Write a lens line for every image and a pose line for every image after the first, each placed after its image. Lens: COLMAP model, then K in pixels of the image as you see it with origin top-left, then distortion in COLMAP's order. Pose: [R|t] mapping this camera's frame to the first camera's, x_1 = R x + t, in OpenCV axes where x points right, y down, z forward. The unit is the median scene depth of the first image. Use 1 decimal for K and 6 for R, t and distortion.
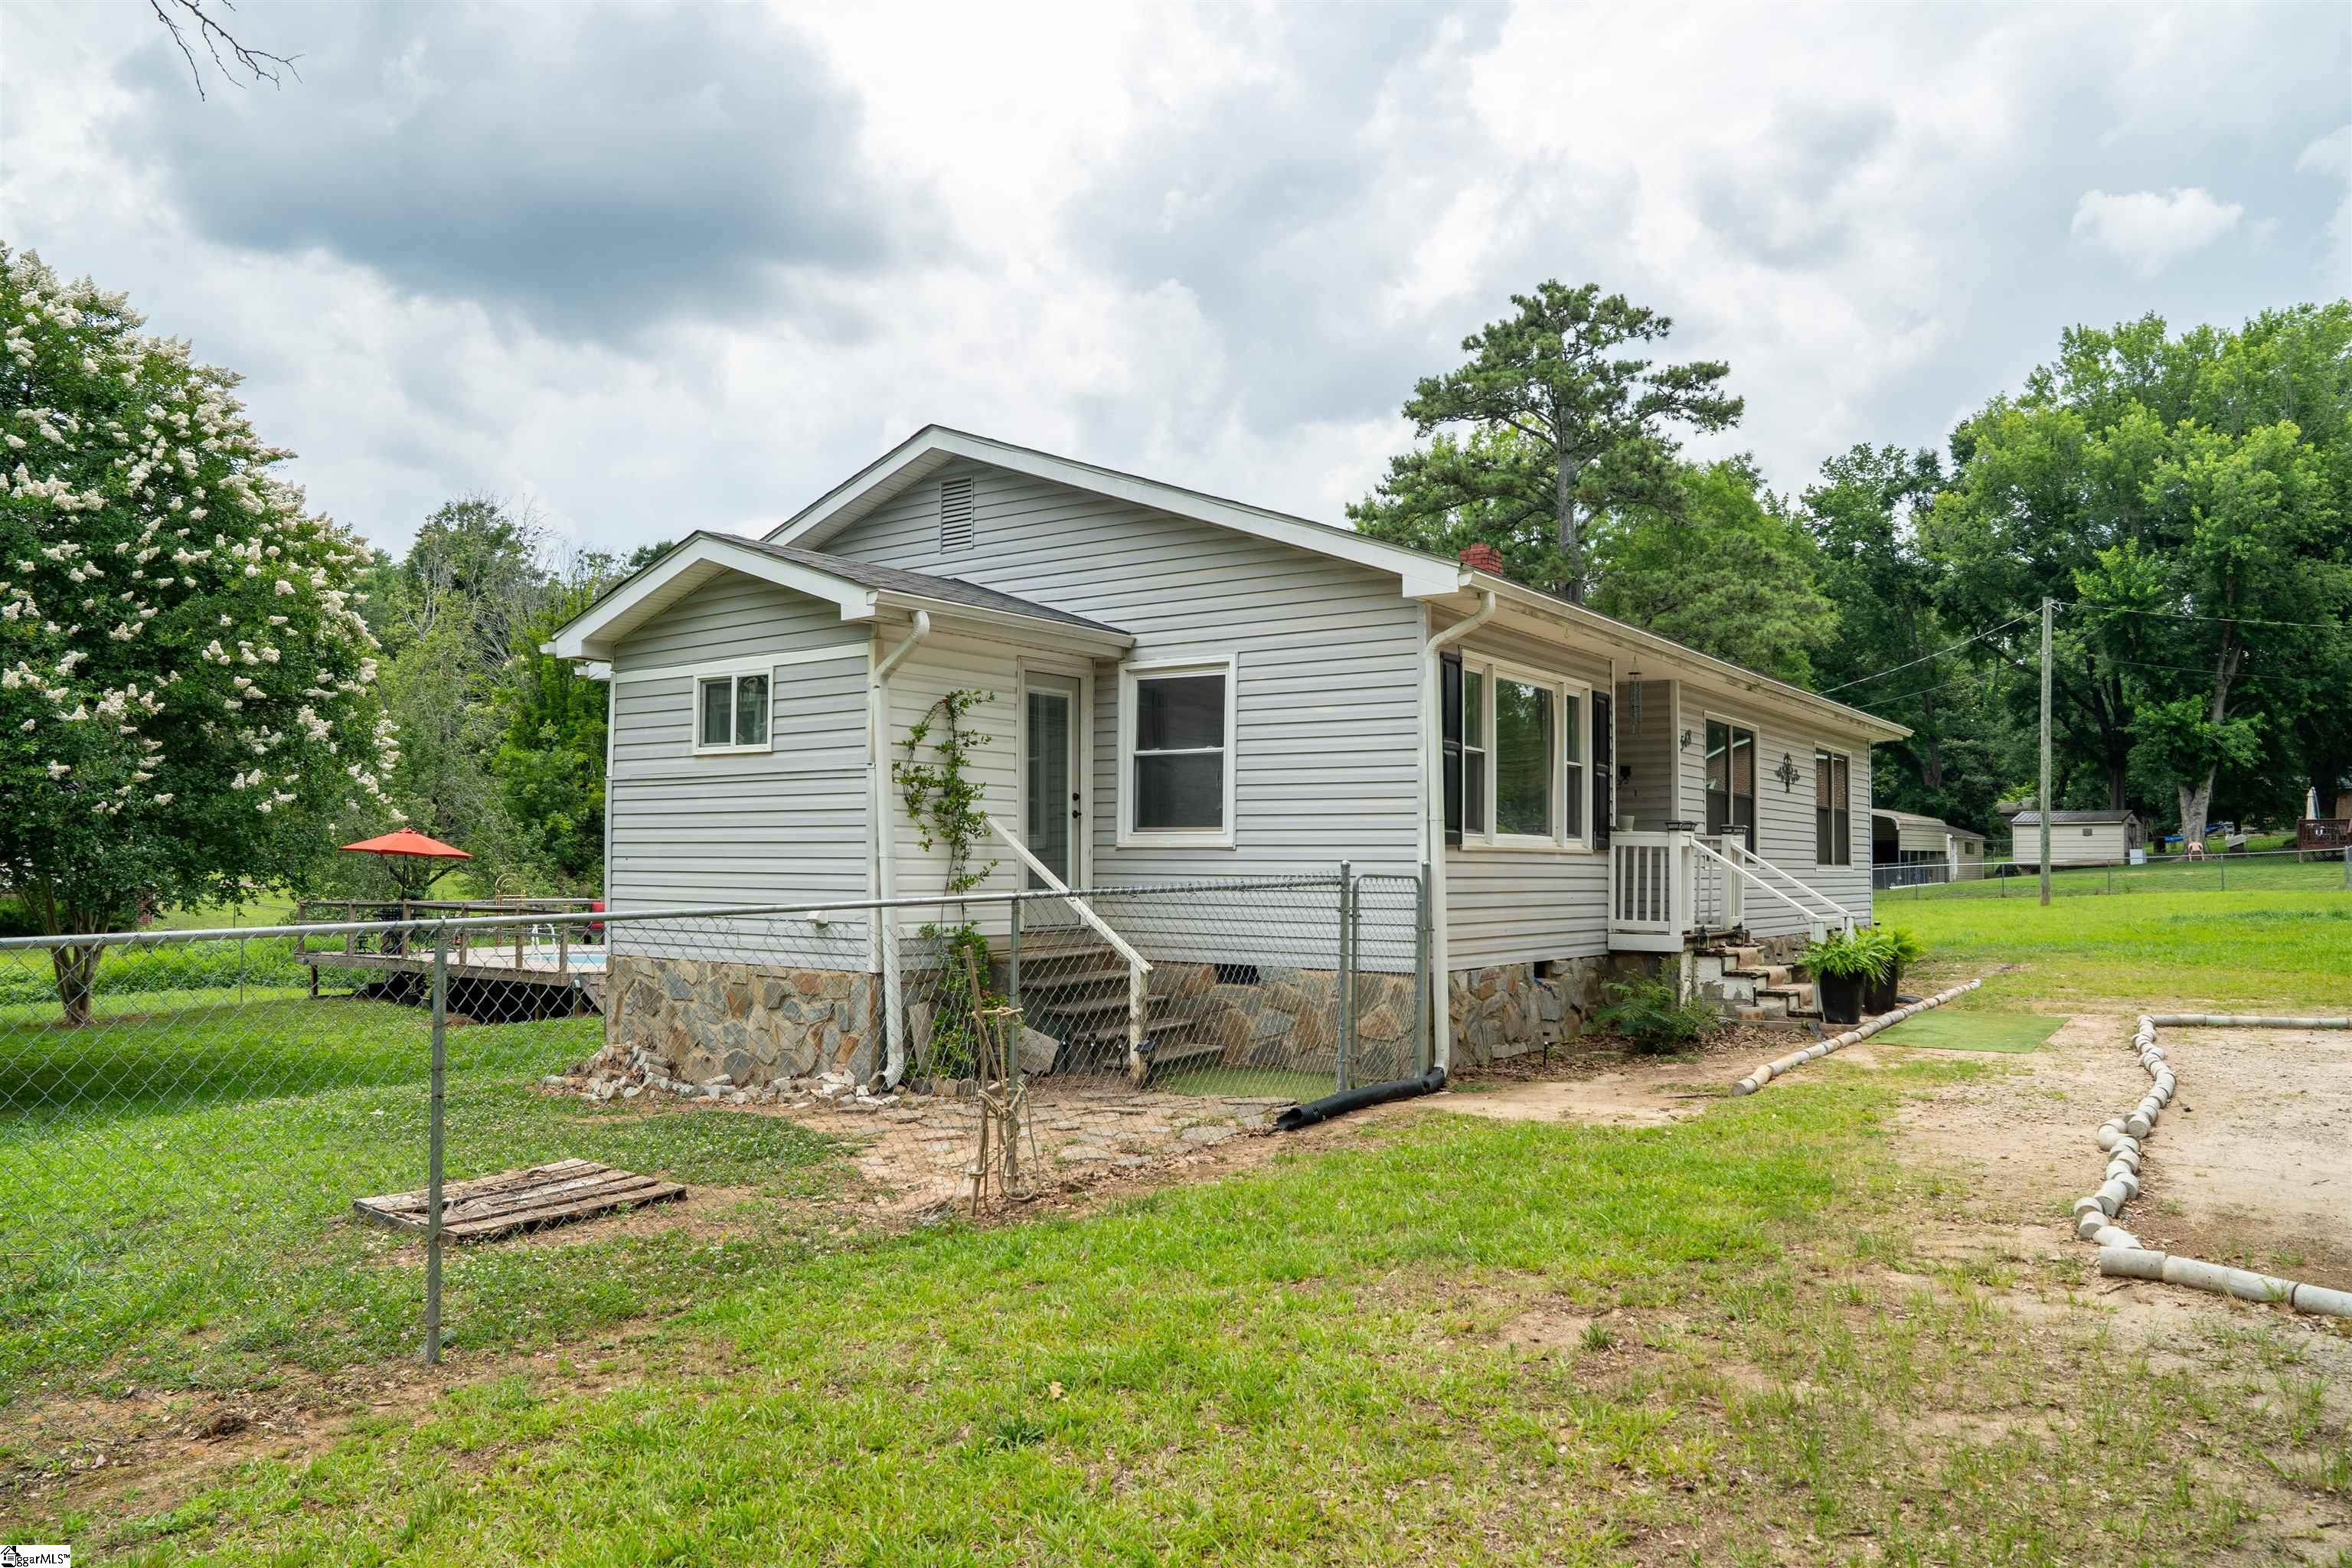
lens RADIAL K [[1634.1, 0, 1176.0], [0, 1634.1, 784.0], [0, 0, 1]] dist [-0.127443, 0.094301]
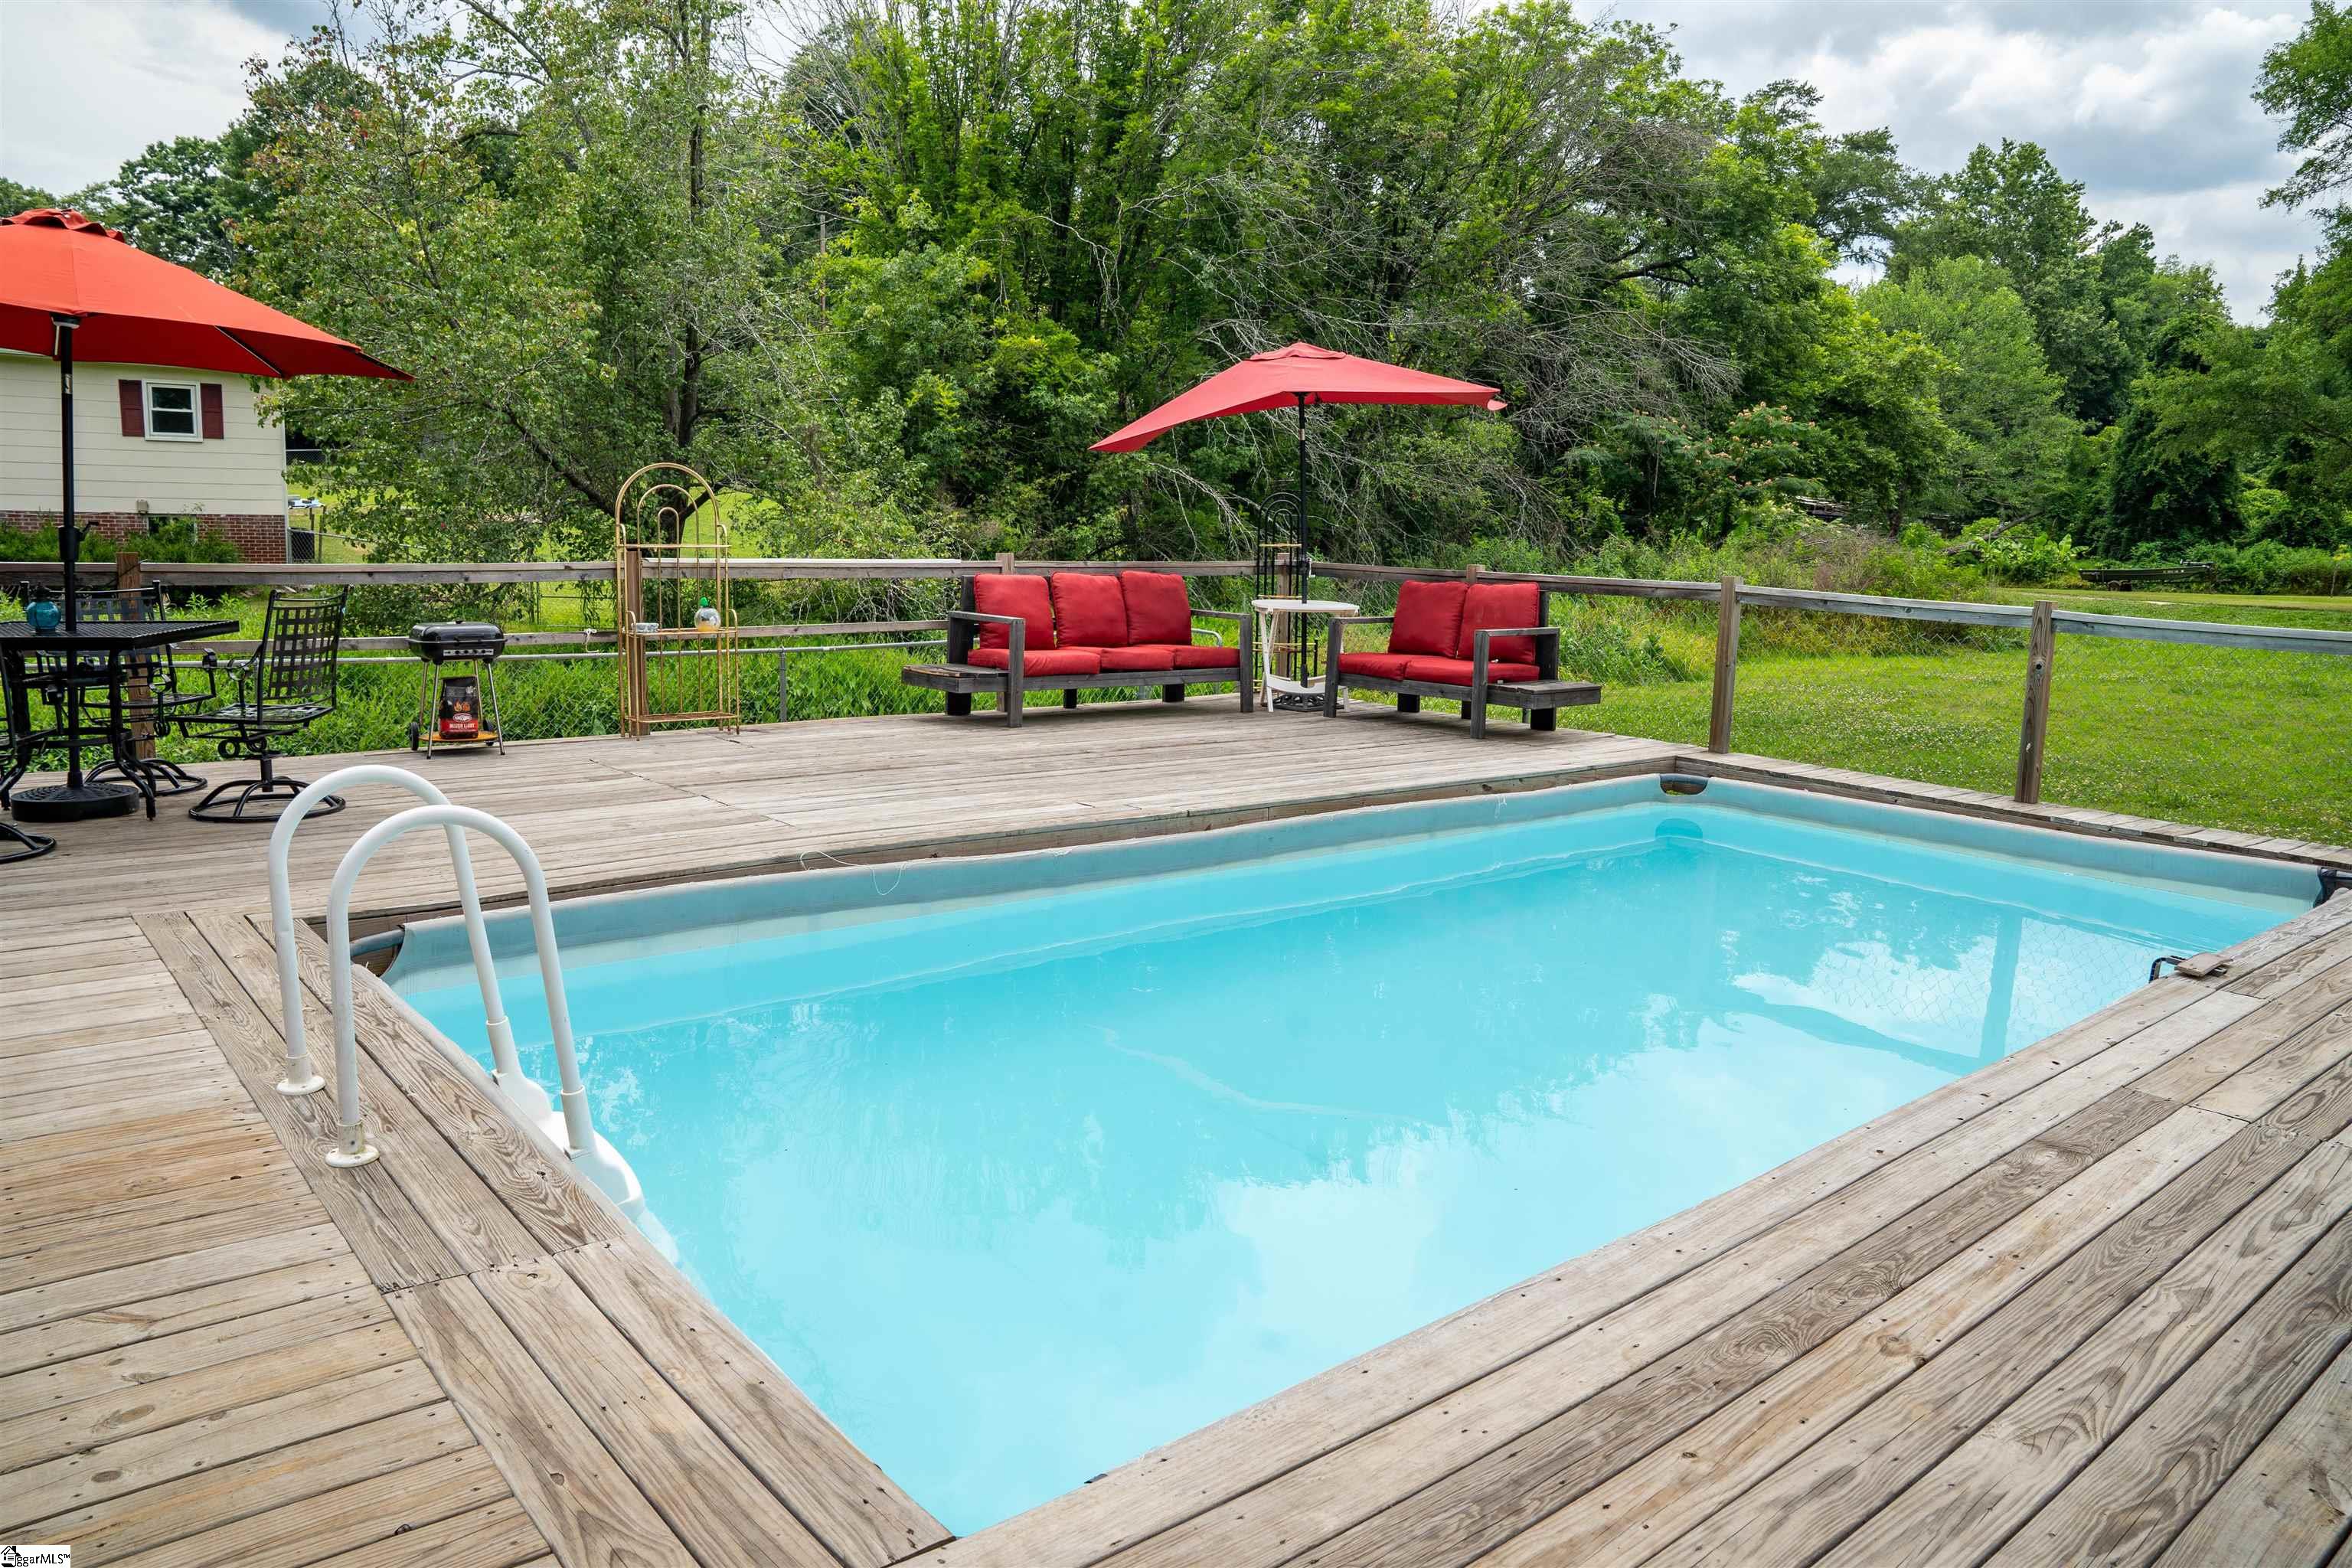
lens RADIAL K [[1623.0, 0, 1167.9], [0, 1623.0, 784.8], [0, 0, 1]] dist [-0.137384, 0.113863]
pose [[0.966634, 0.066175, -0.247467, -0.354986], [-0.012368, 0.976986, 0.212944, 0.067244], [0.255864, -0.202779, 0.945206, 1.010703]]
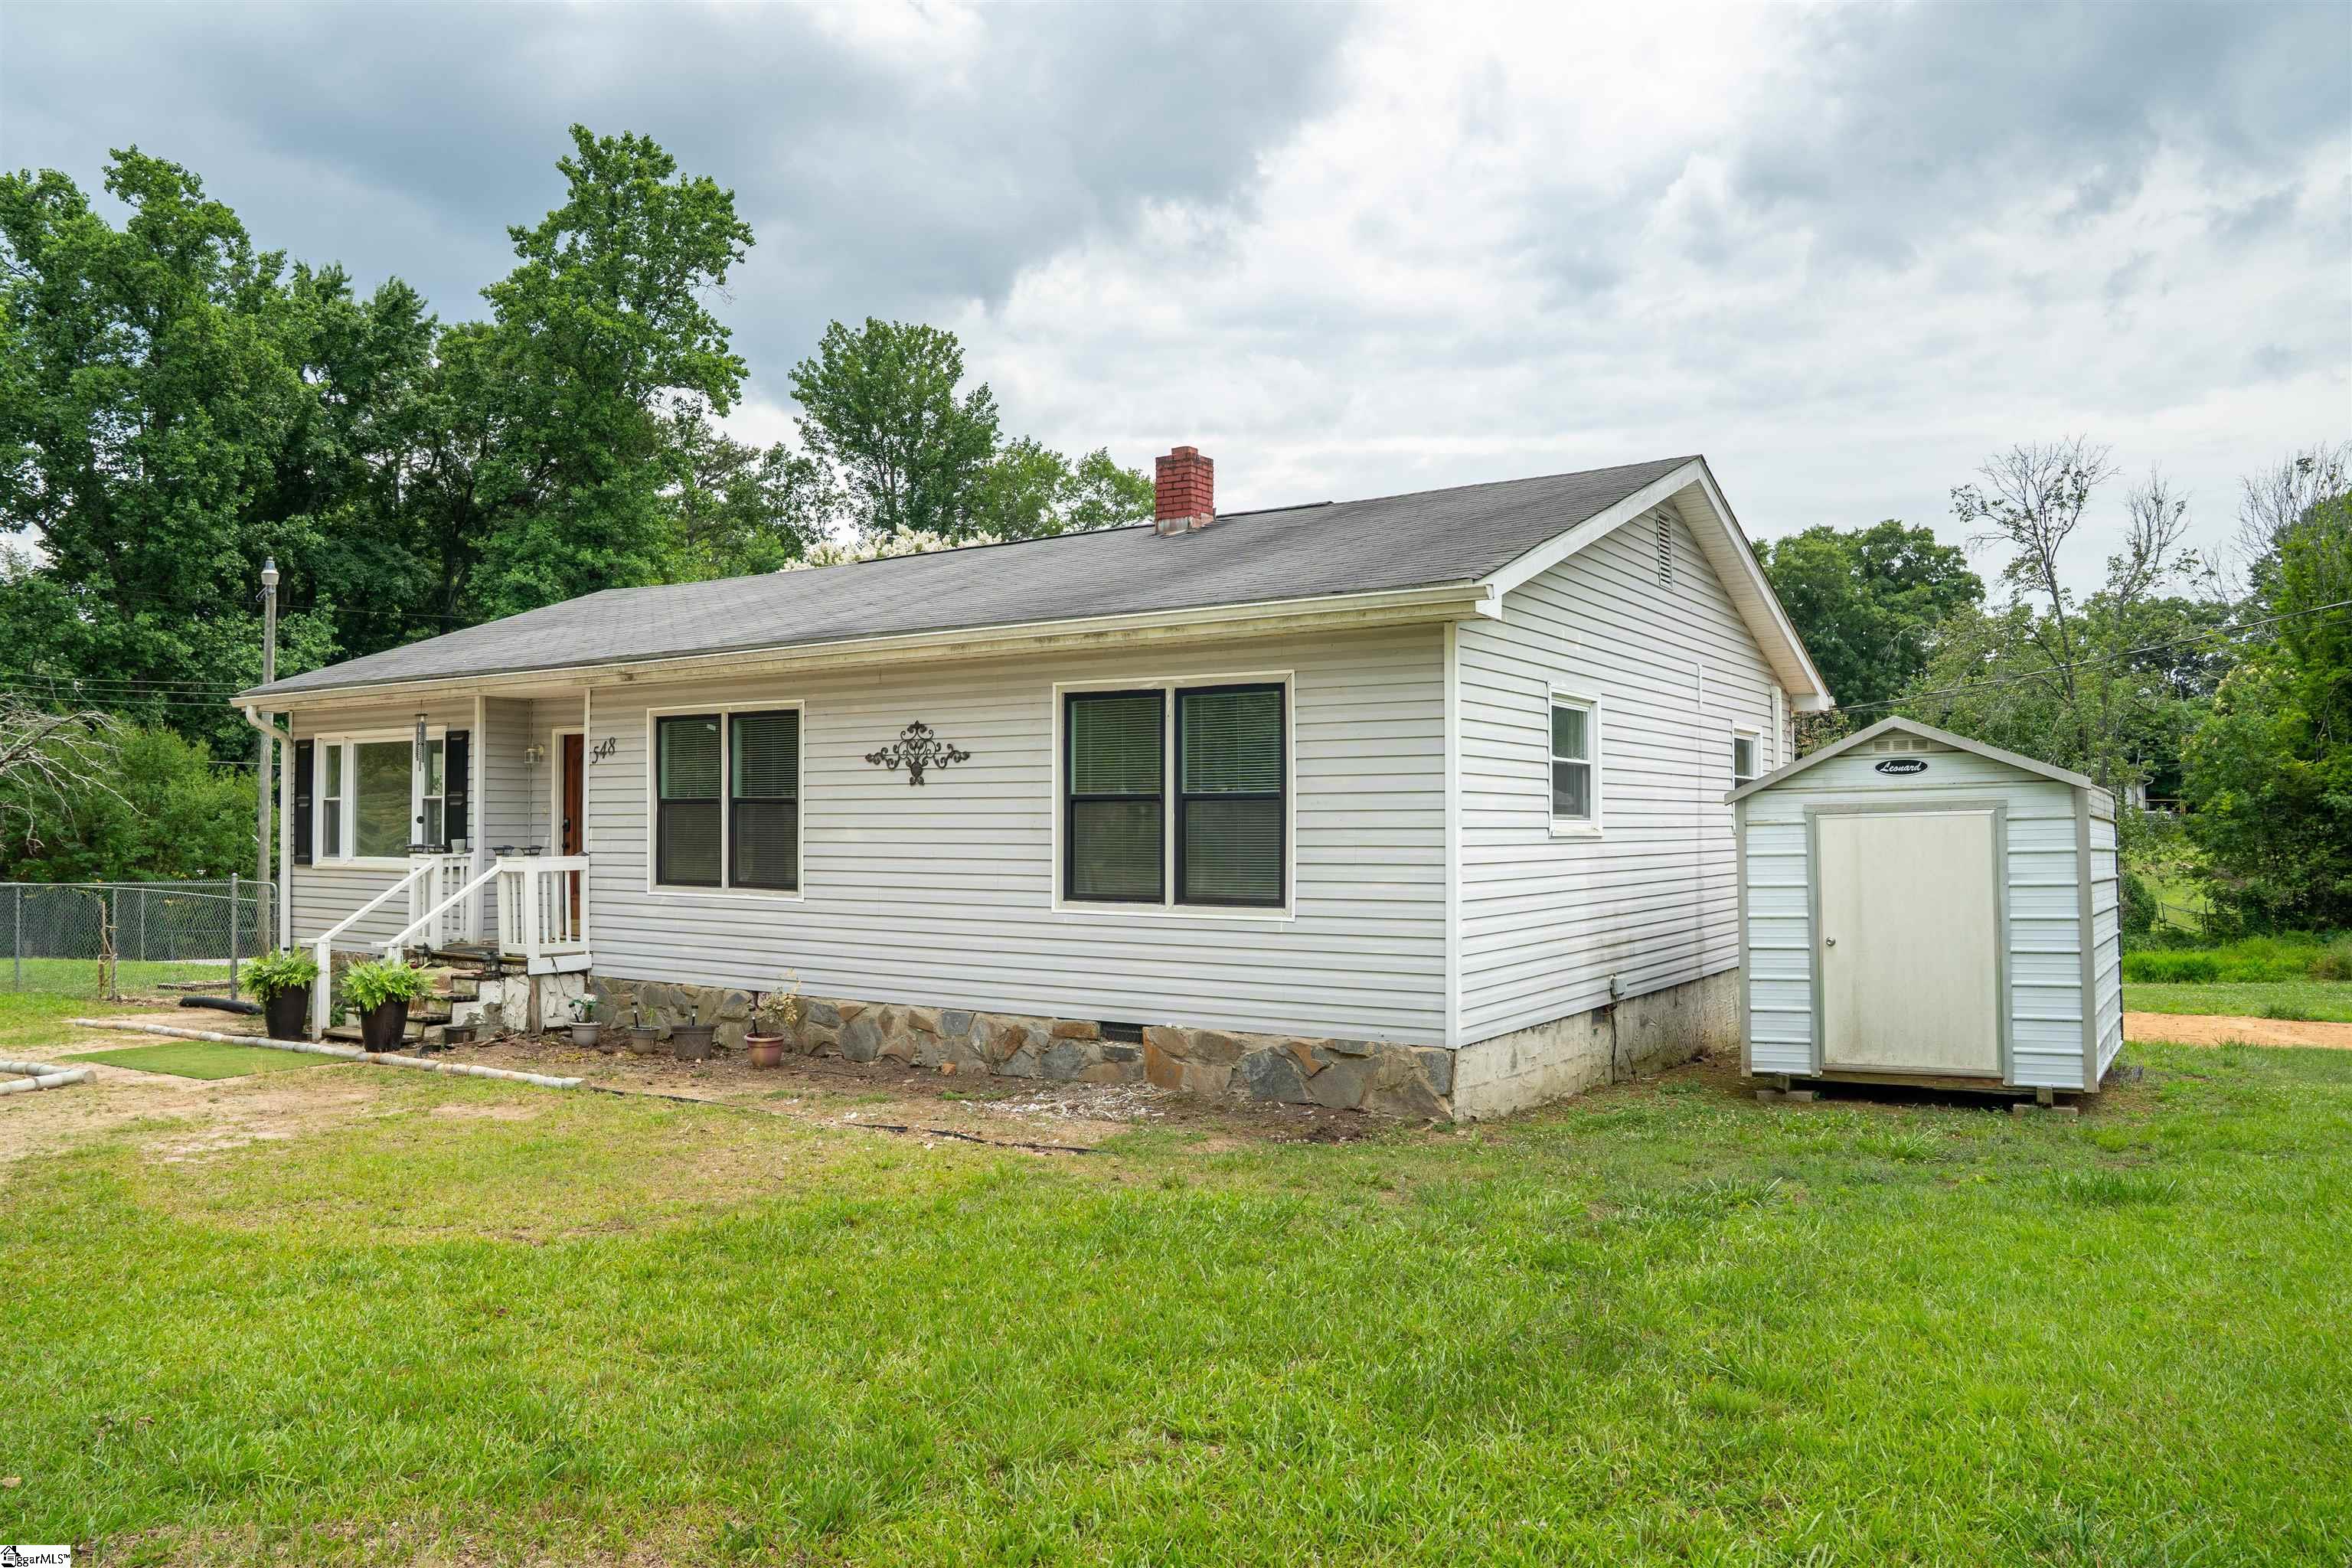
lens RADIAL K [[1623.0, 0, 1167.9], [0, 1623.0, 784.8], [0, 0, 1]] dist [-0.137384, 0.113863]
pose [[0.039768, -0.033144, -0.998659, 0.789581], [0.051622, 0.998183, -0.031073, 0.023910], [0.997875, -0.050317, 0.041407, 0.823442]]
